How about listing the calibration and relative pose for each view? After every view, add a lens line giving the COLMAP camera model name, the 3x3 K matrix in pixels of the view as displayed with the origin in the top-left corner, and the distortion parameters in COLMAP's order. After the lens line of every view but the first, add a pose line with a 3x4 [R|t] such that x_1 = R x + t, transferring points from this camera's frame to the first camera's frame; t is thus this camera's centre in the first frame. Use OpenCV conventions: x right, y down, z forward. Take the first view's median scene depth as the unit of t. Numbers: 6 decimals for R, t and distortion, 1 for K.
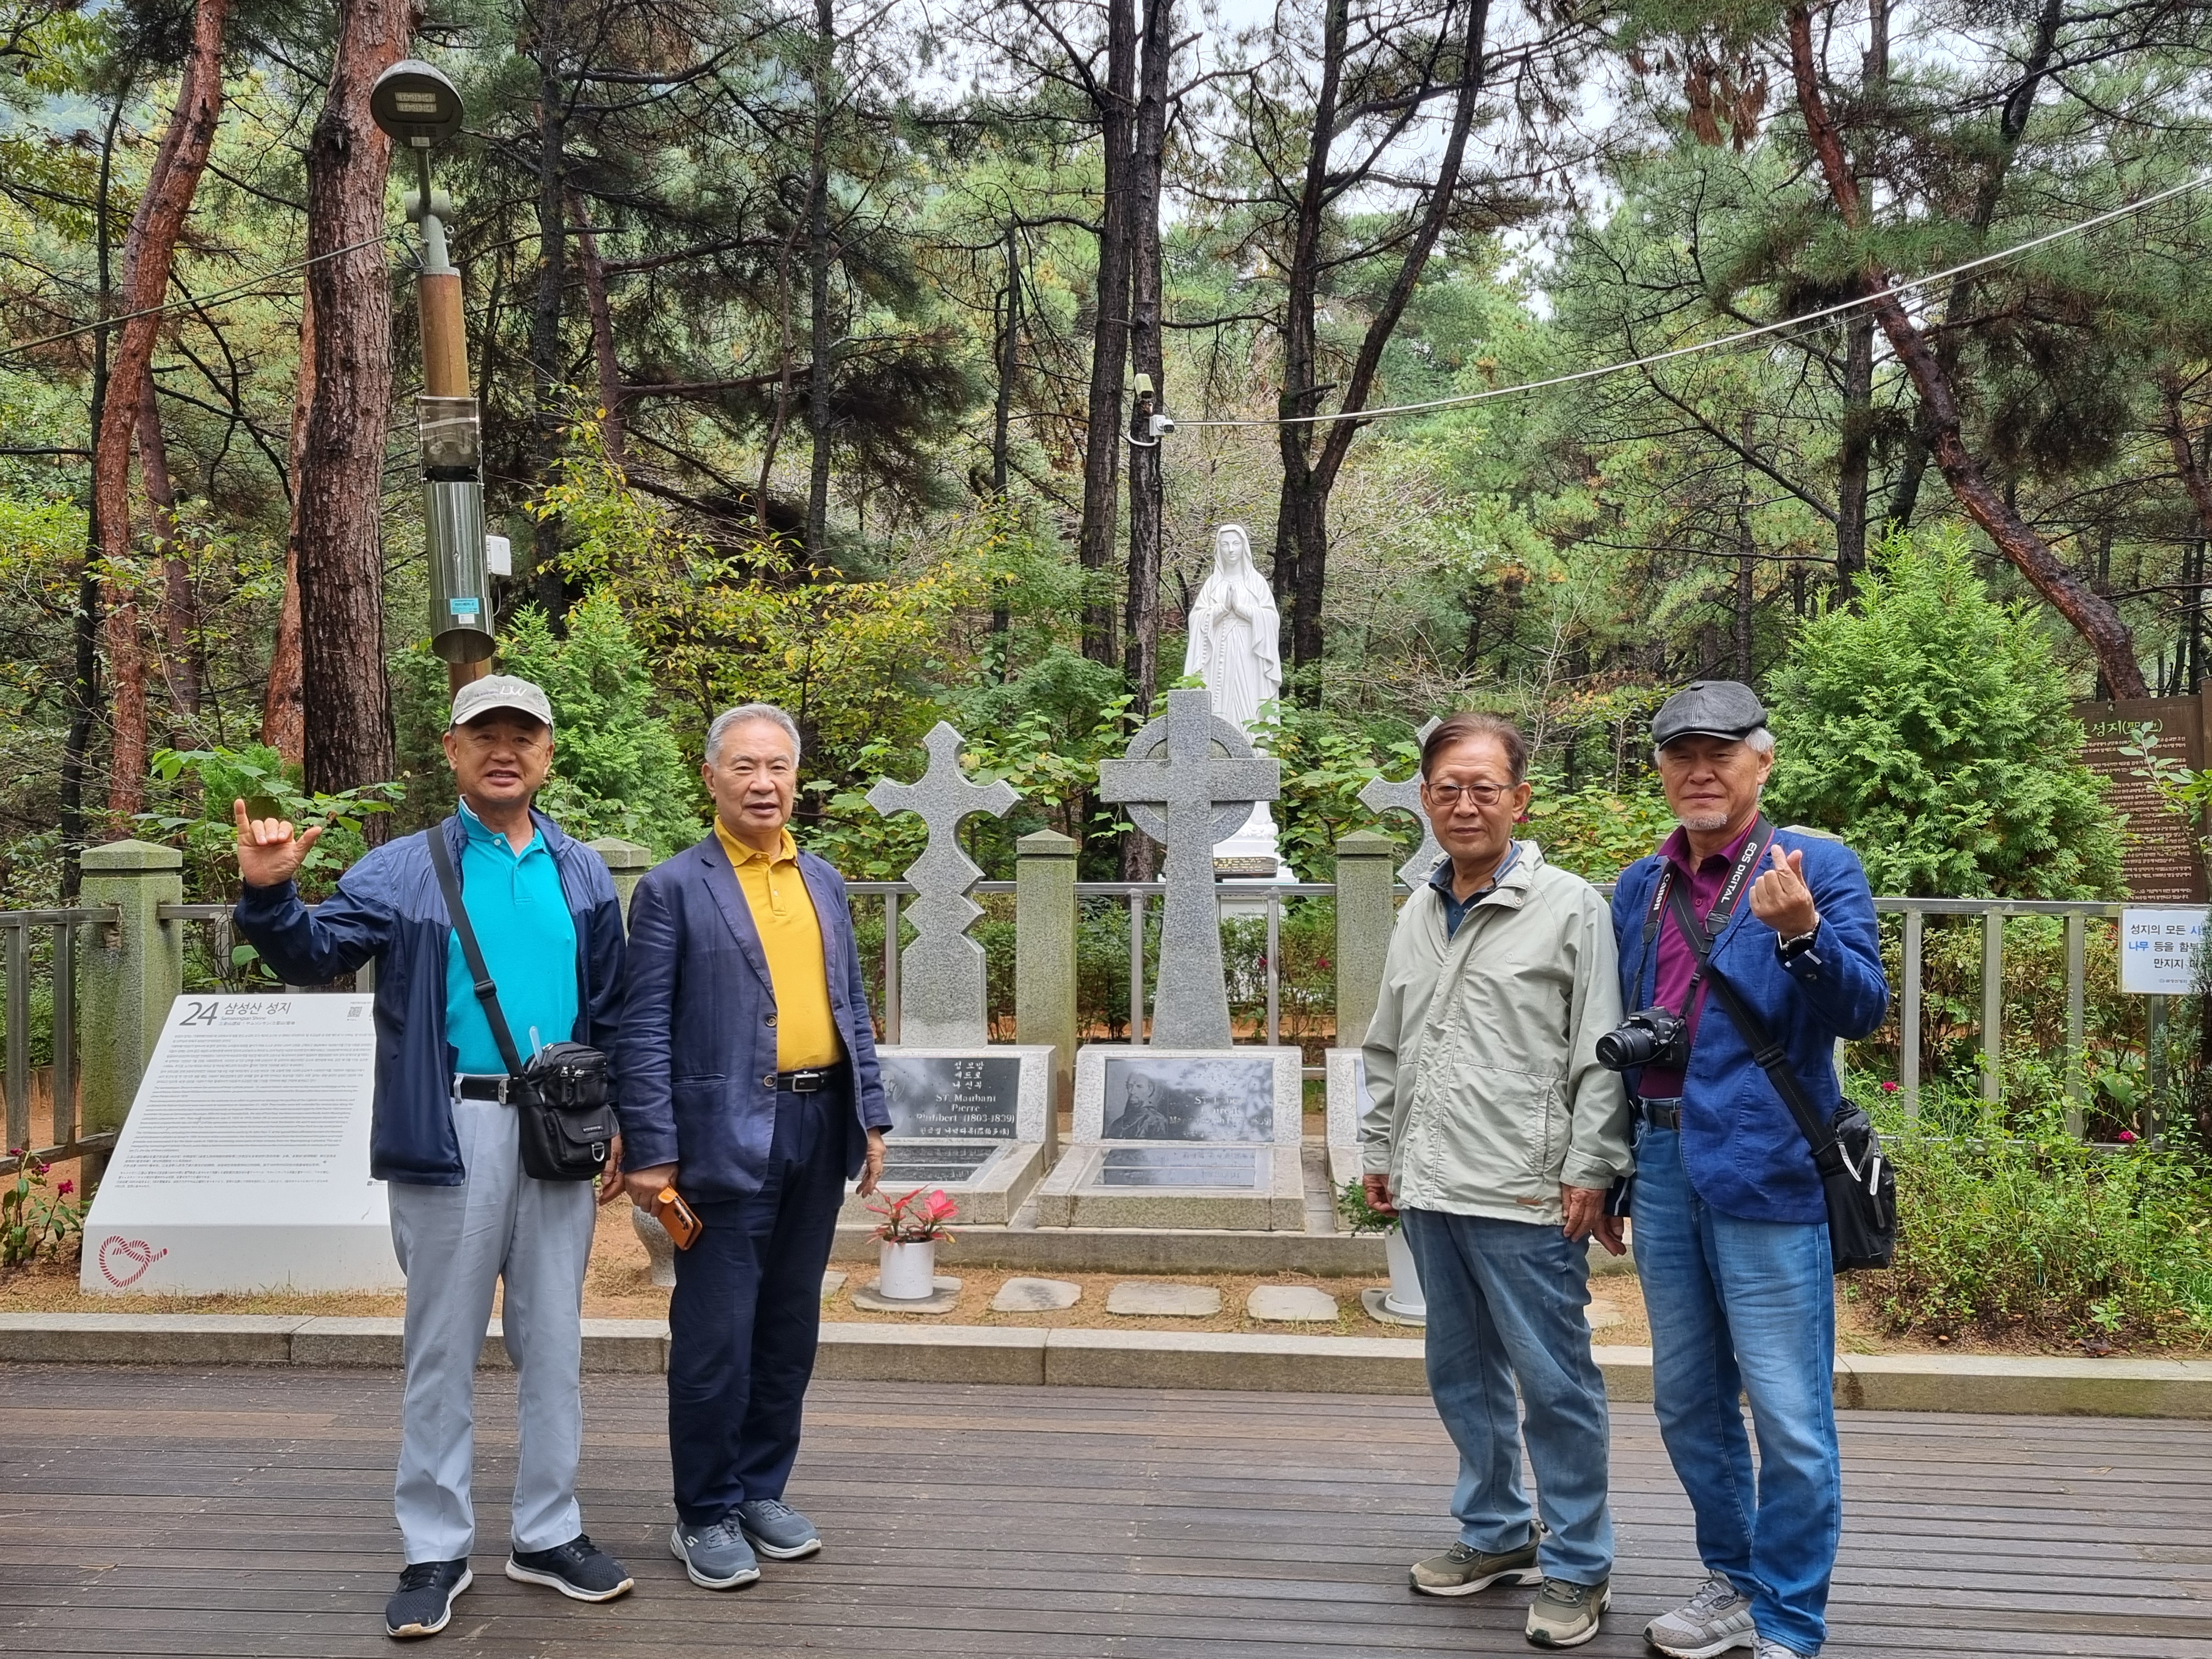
lens RADIAL K [[1708.3, 0, 1106.0], [0, 1708.3, 829.5], [0, 0, 1]] dist [0.066765, -0.001534]
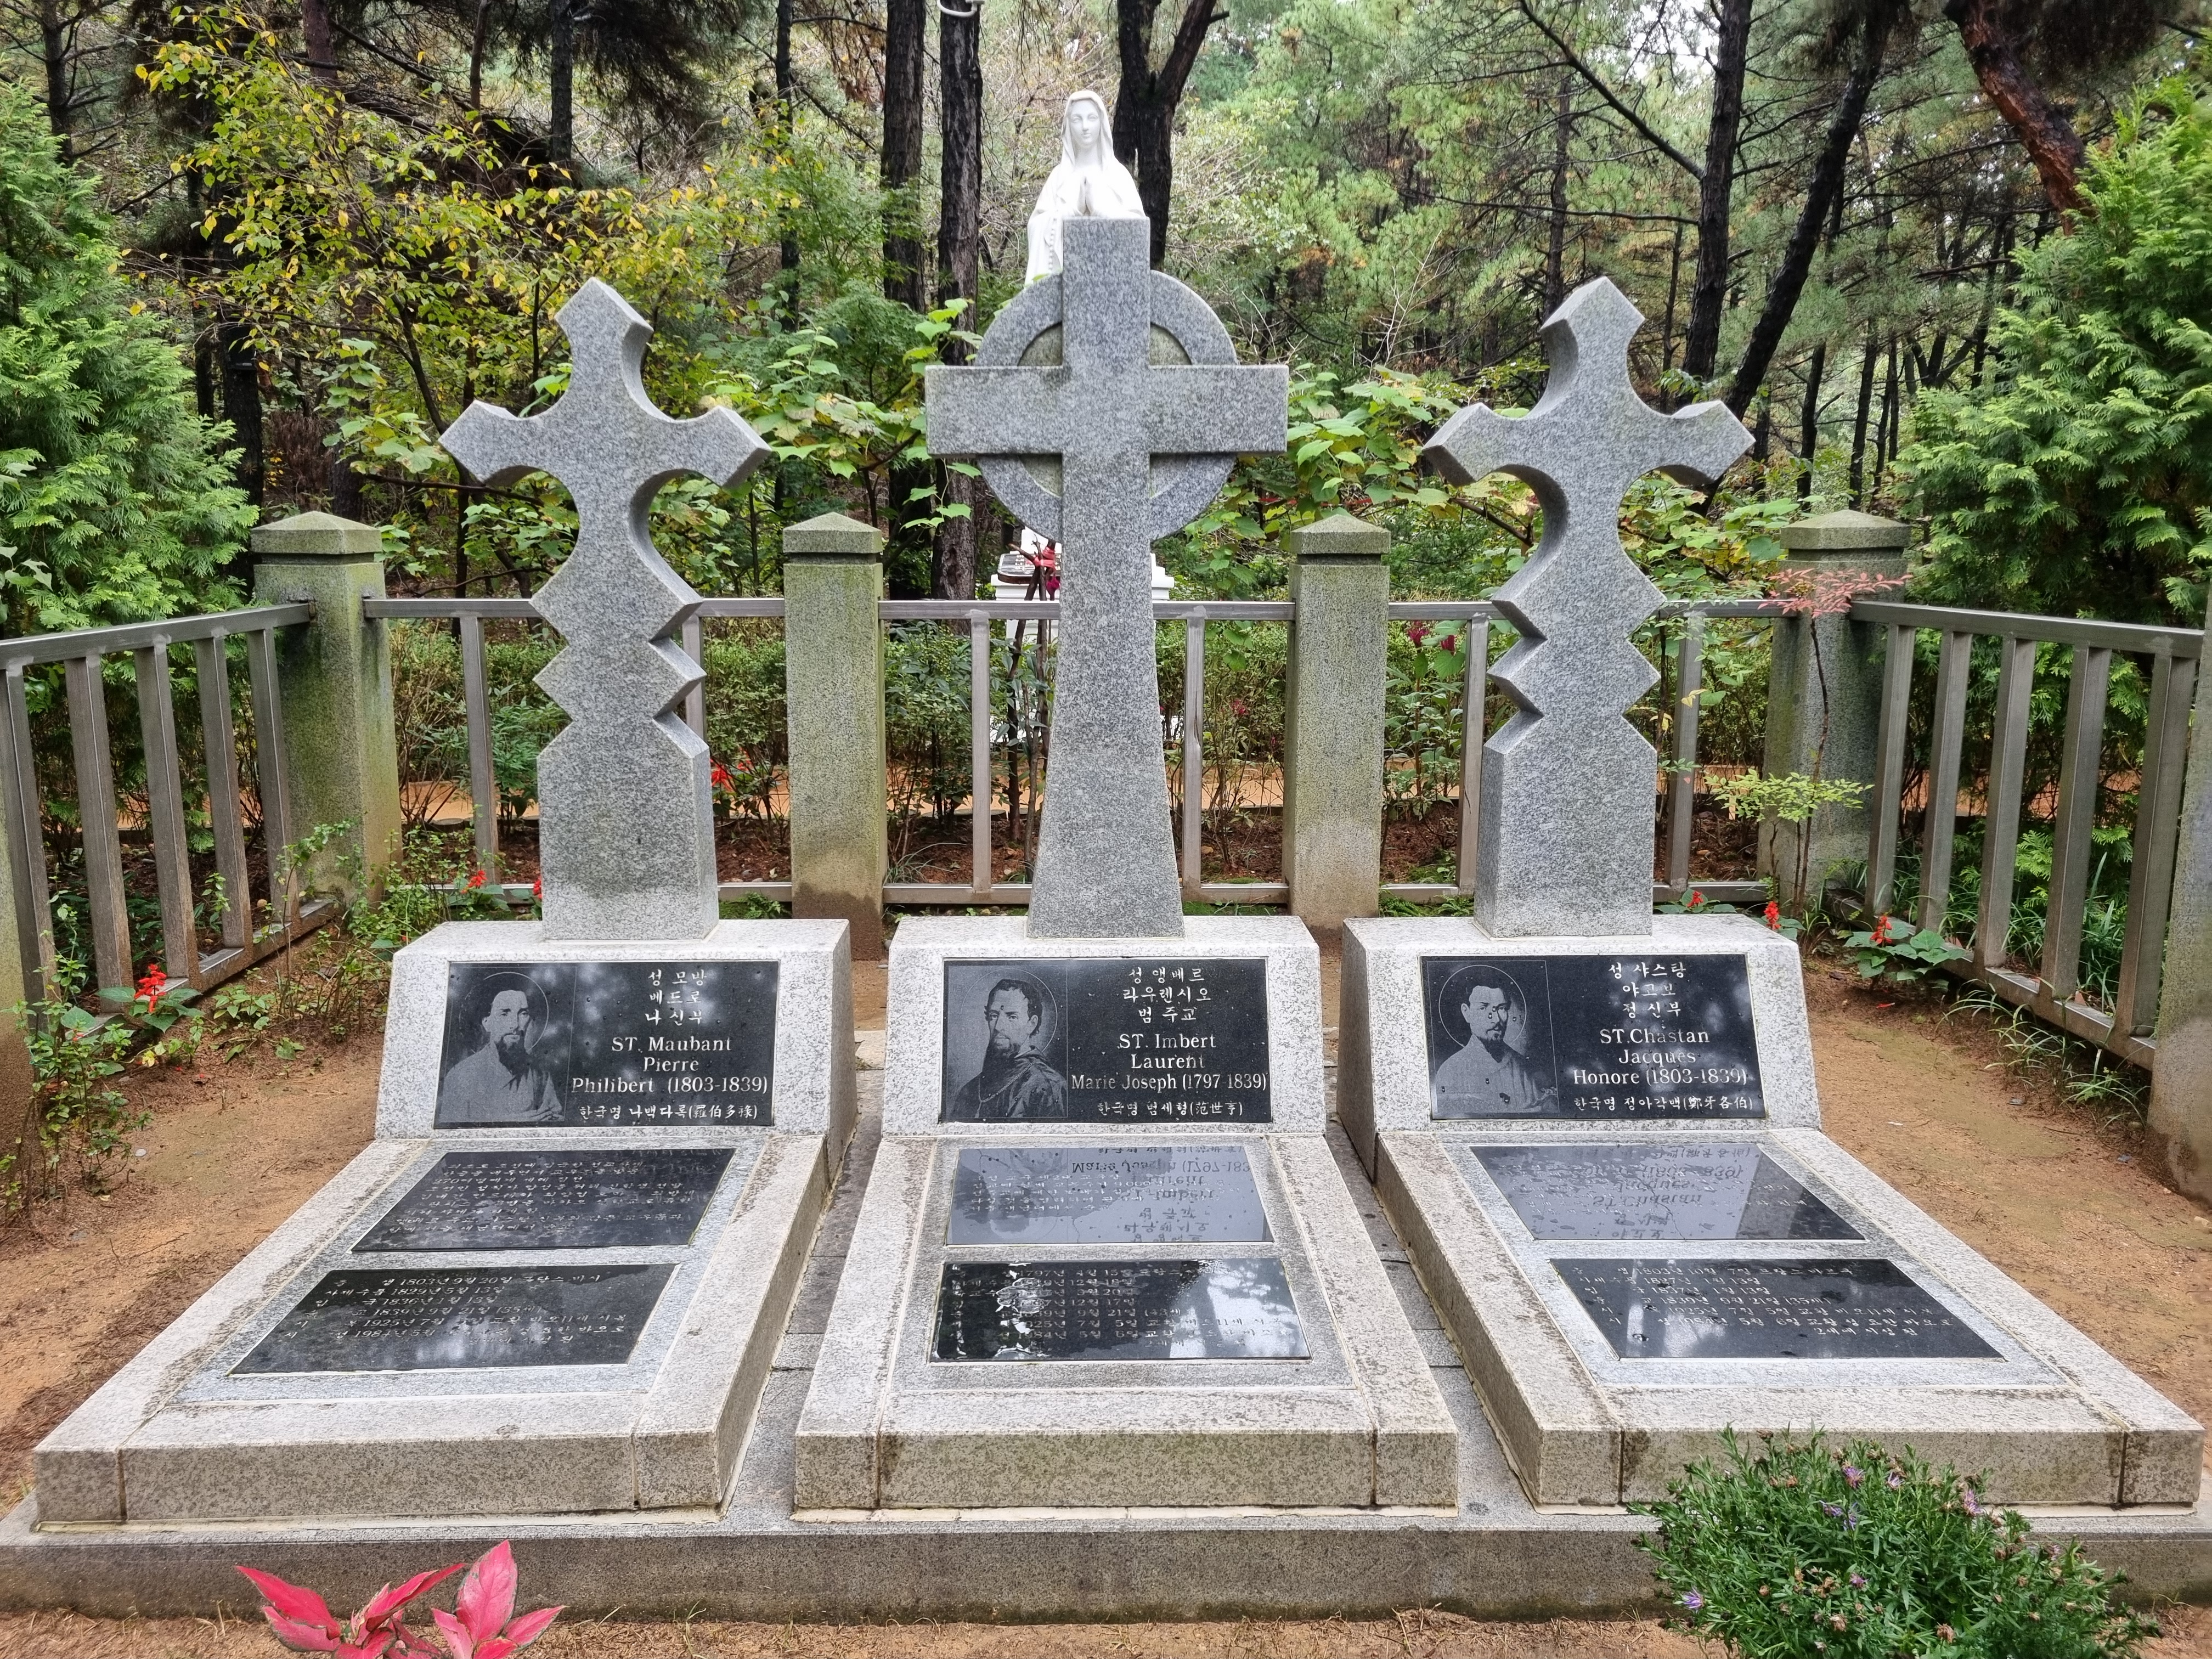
lens RADIAL K [[1708.3, 0, 1106.0], [0, 1708.3, 829.5], [0, 0, 1]] dist [0.066765, -0.001534]
pose [[0.994086, -0.016511, 0.107337, -0.004426], [-0.002984, 0.983850, 0.178969, 0.001139], [-0.108558, -0.178230, 0.977982, 0.318113]]
